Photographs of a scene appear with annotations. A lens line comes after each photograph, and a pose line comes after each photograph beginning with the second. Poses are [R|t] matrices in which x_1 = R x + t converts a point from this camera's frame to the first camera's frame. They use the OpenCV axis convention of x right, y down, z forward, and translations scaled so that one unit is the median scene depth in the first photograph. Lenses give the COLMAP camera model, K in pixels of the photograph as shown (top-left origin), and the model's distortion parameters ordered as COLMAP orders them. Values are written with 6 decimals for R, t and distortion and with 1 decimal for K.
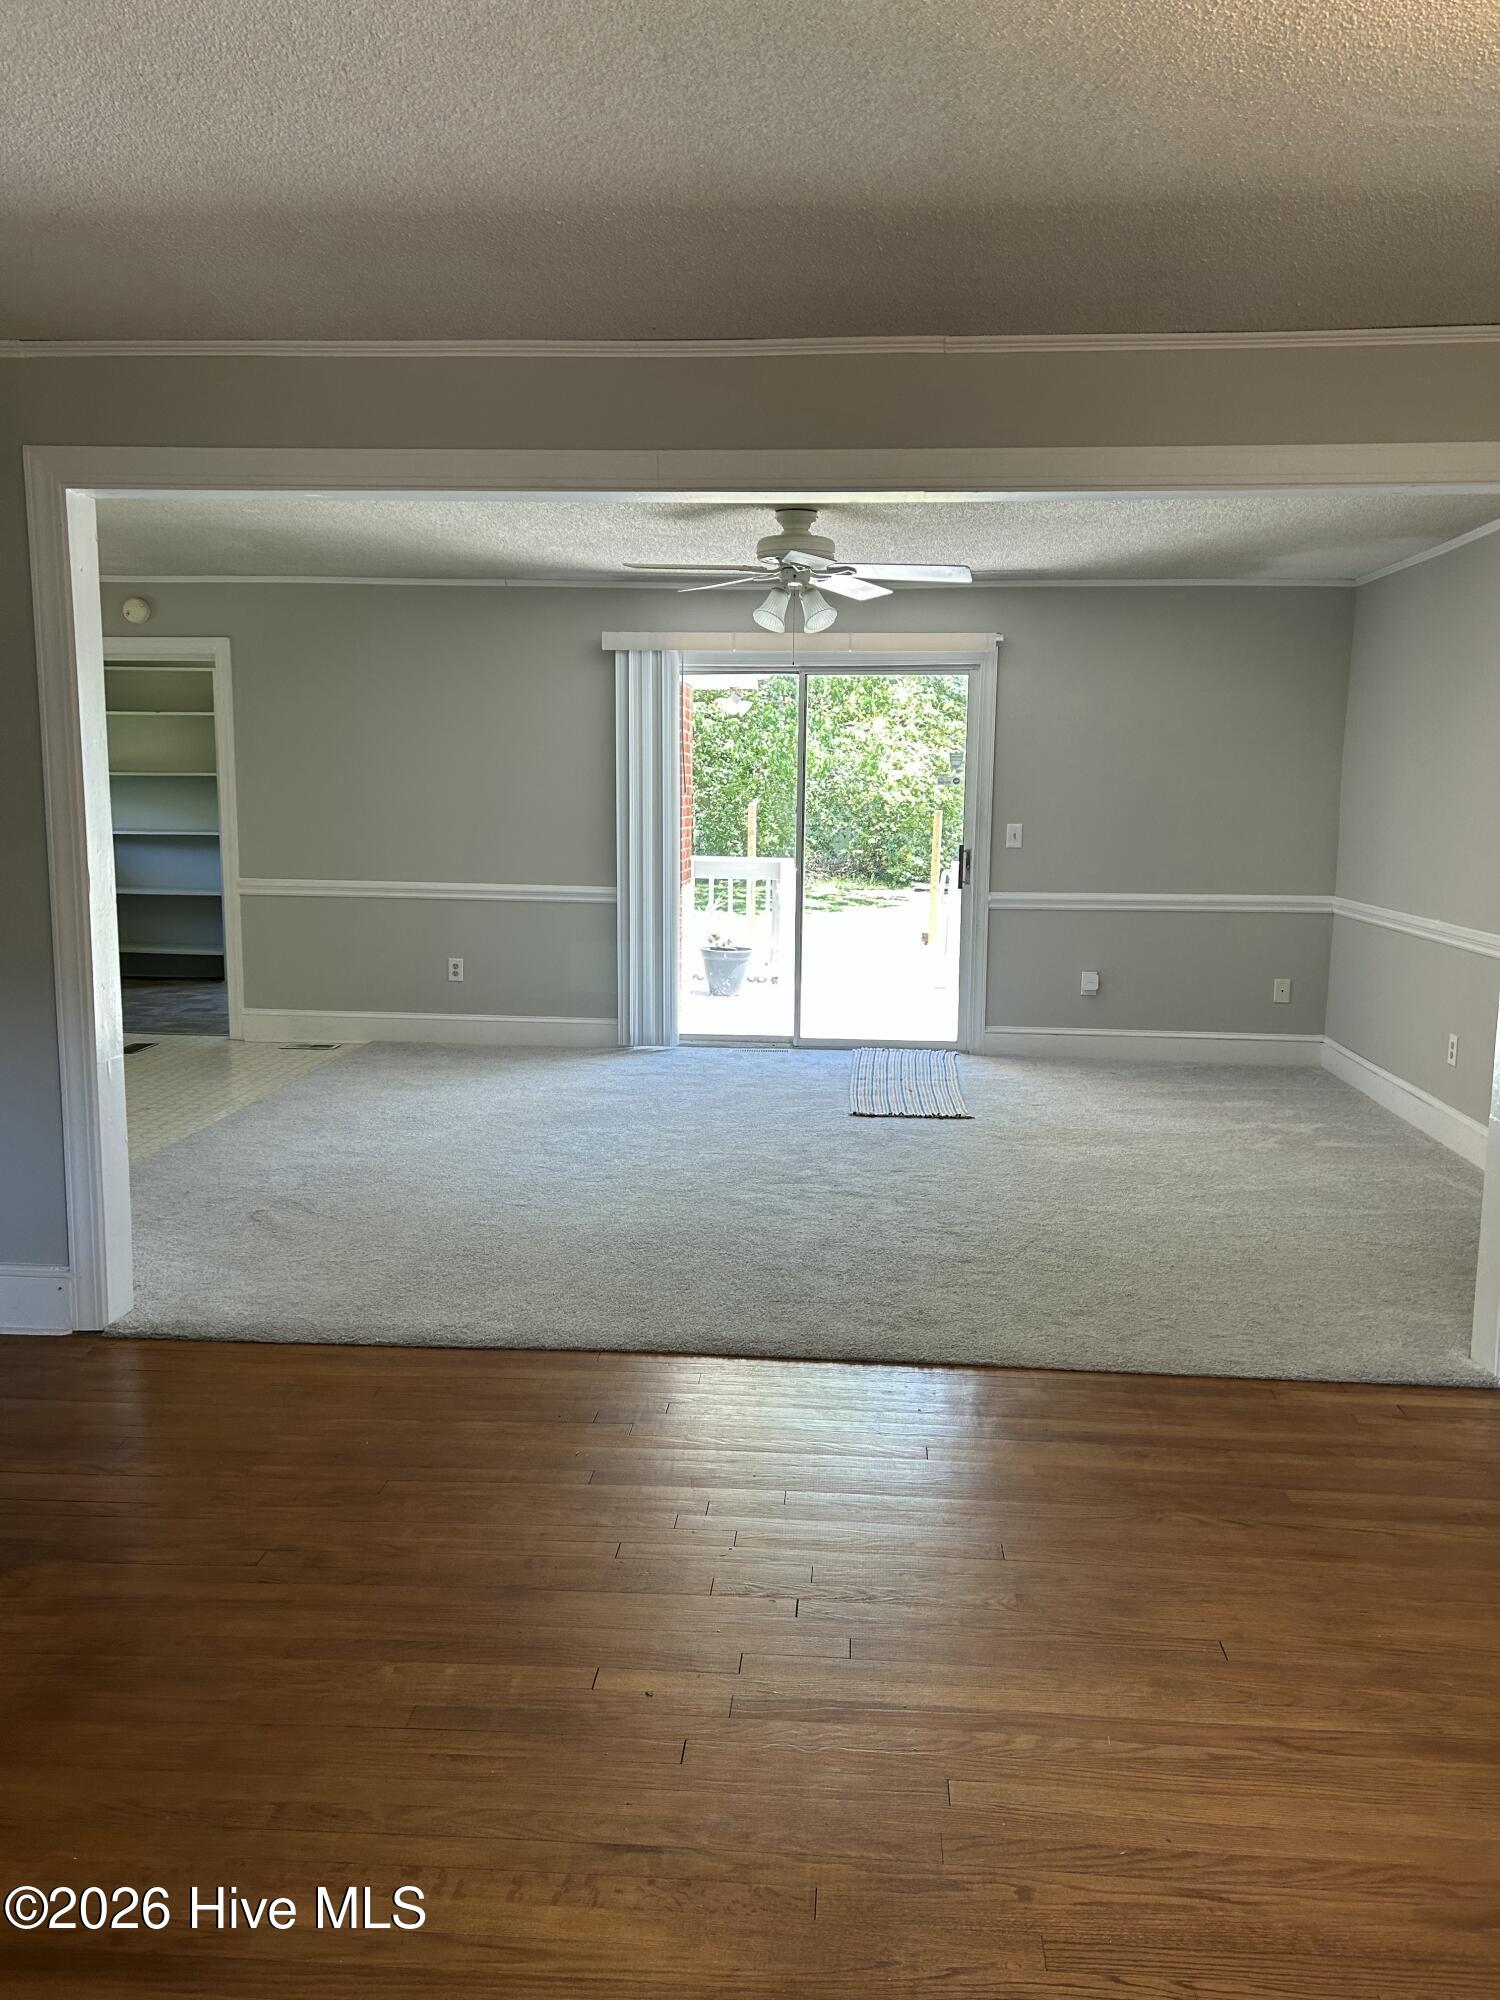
lens RADIAL K [[1492.8, 0, 748.9], [0, 1492.8, 1003.8], [0, 0, 1]] dist [0.045801, -0.053204]
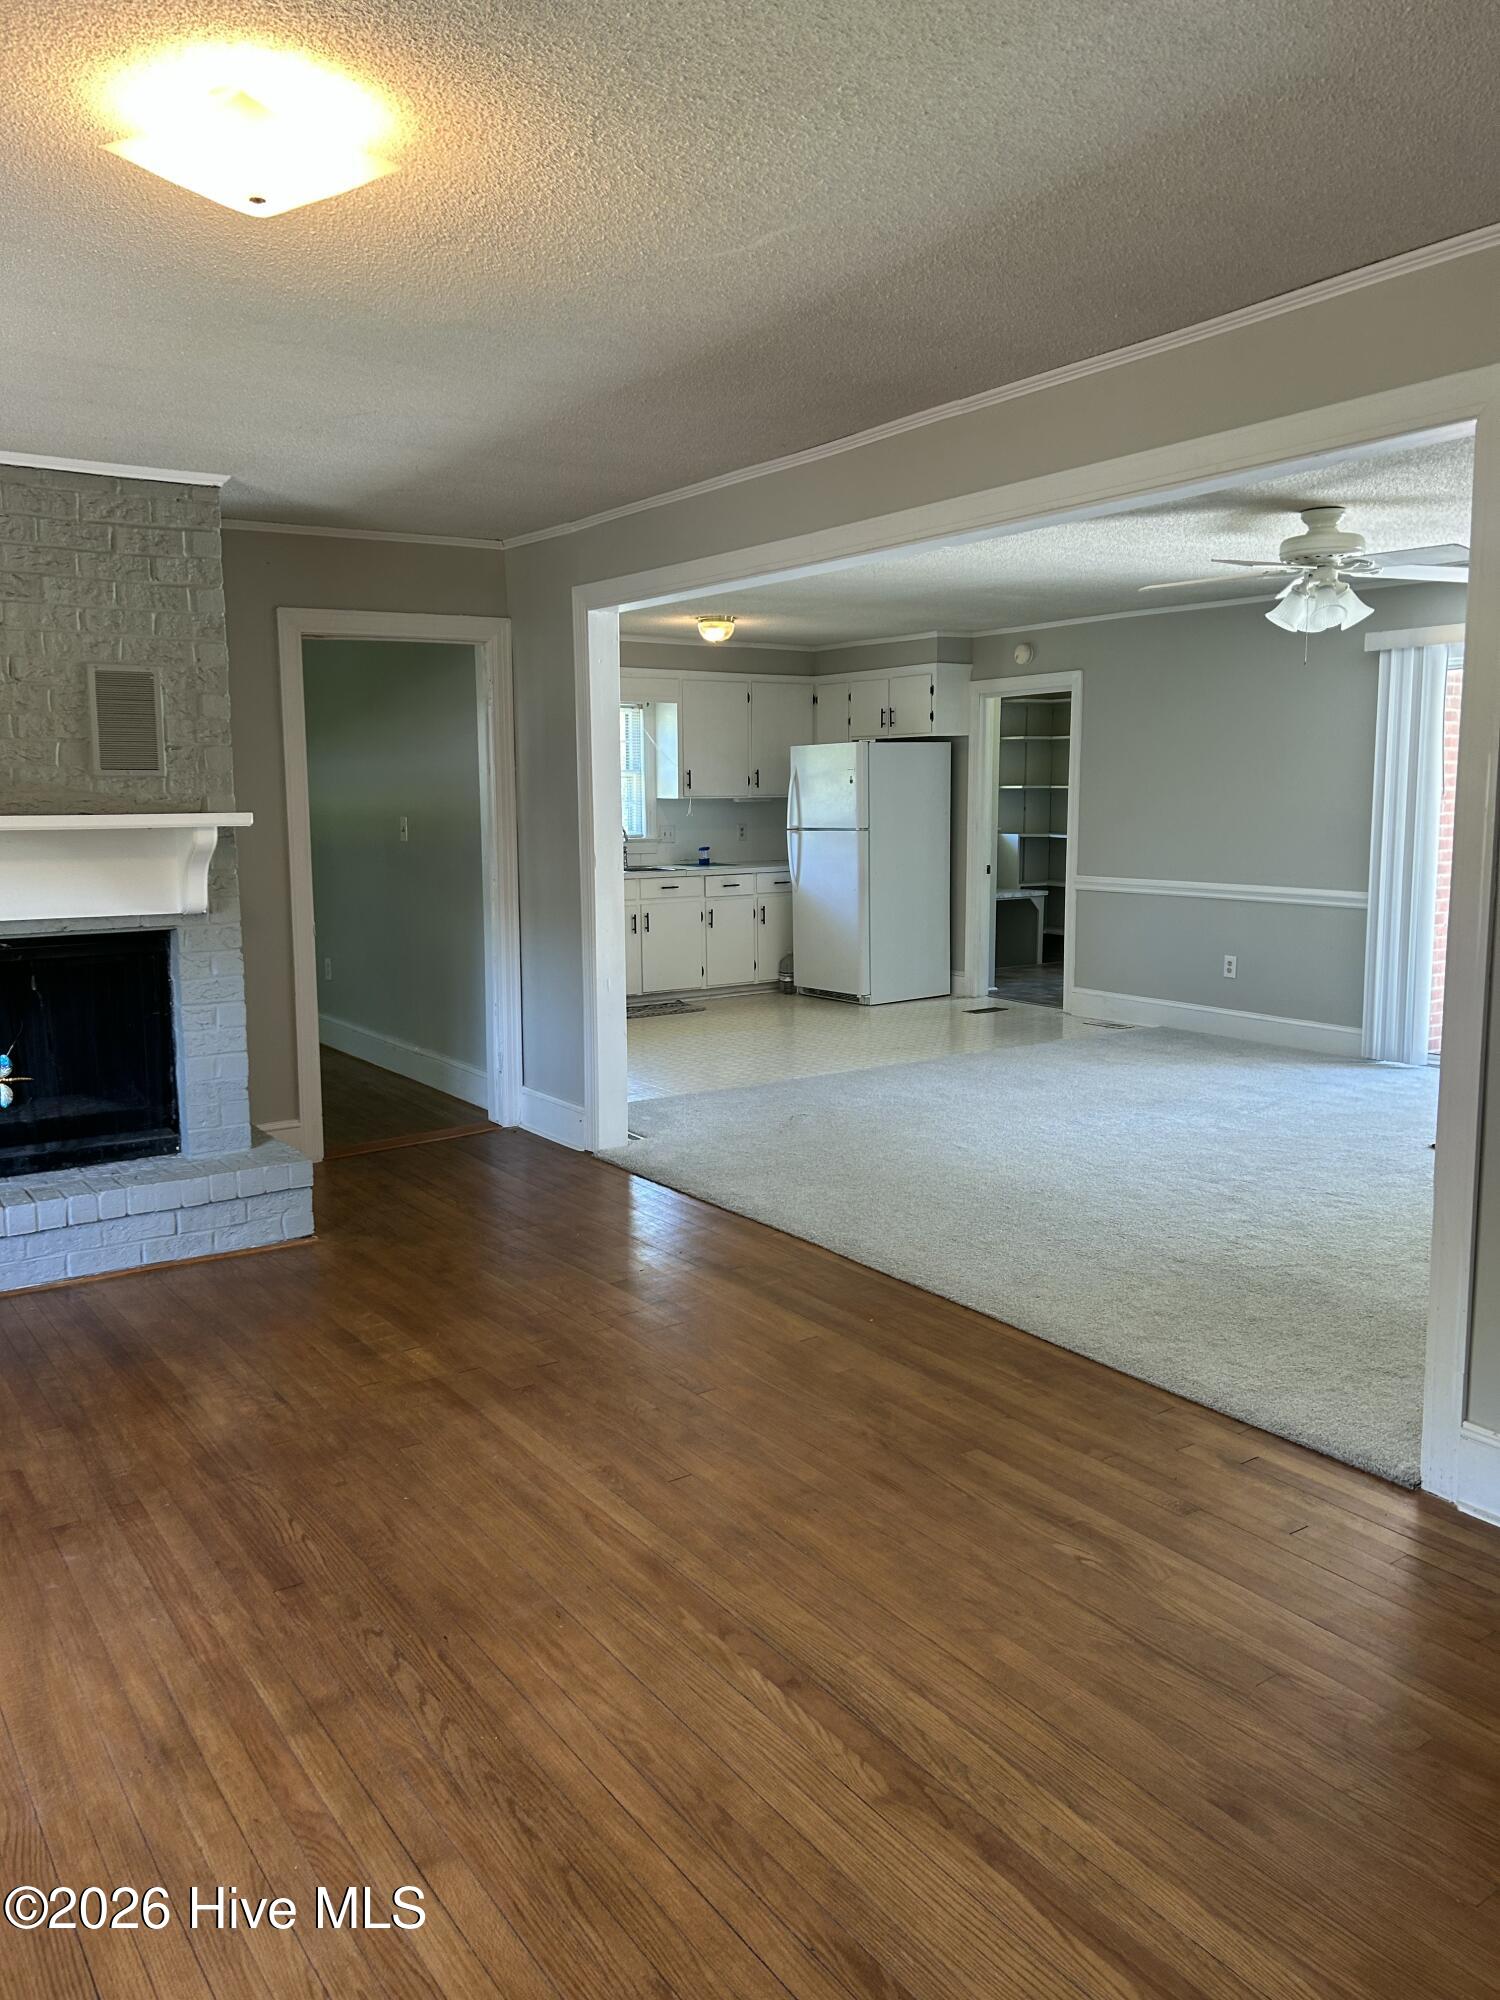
lens RADIAL K [[1492.8, 0, 753.9], [0, 1492.8, 995.2], [0, 0, 1]] dist [0.045801, -0.053204]
pose [[0.628867, 0.091702, -0.772087, 0.585849], [-0.100743, 0.994260, 0.036034, -0.010235], [0.770959, 0.055122, 0.634495, 0.105305]]
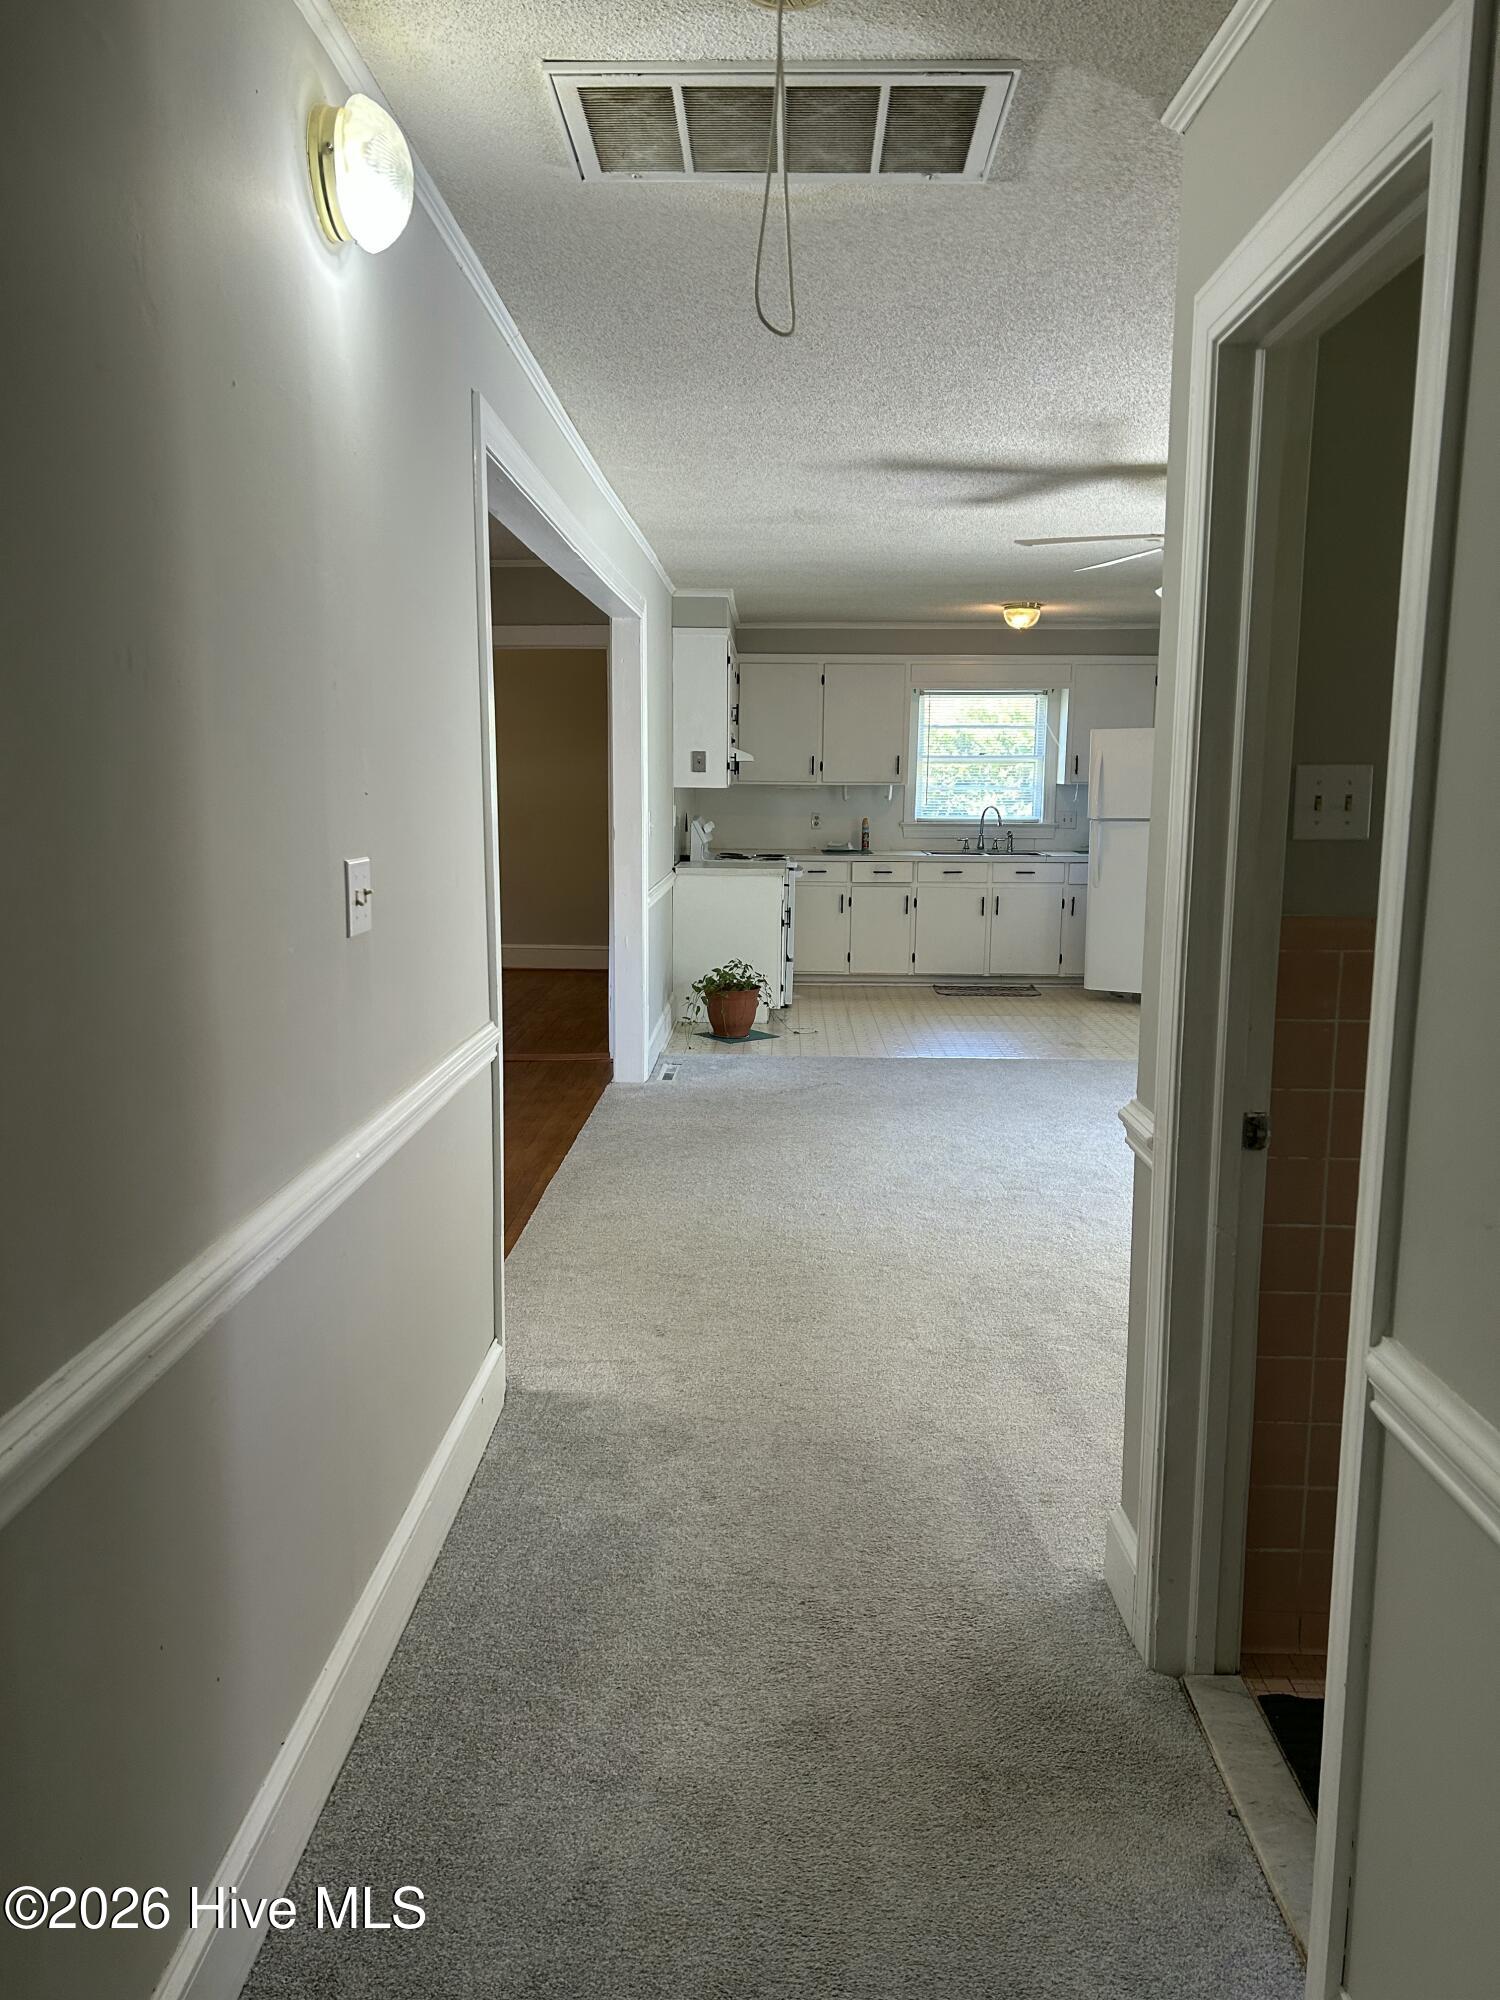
lens RADIAL K [[1492.8, 0, 750.3], [0, 1492.8, 1006.6], [0, 0, 1]] dist [0.045801, -0.053204]
pose [[0.069029, 0.145112, -0.987004, 0.925628], [-0.160629, 0.978072, 0.132565, -0.093598], [0.984598, 0.149391, 0.090824, 0.702443]]
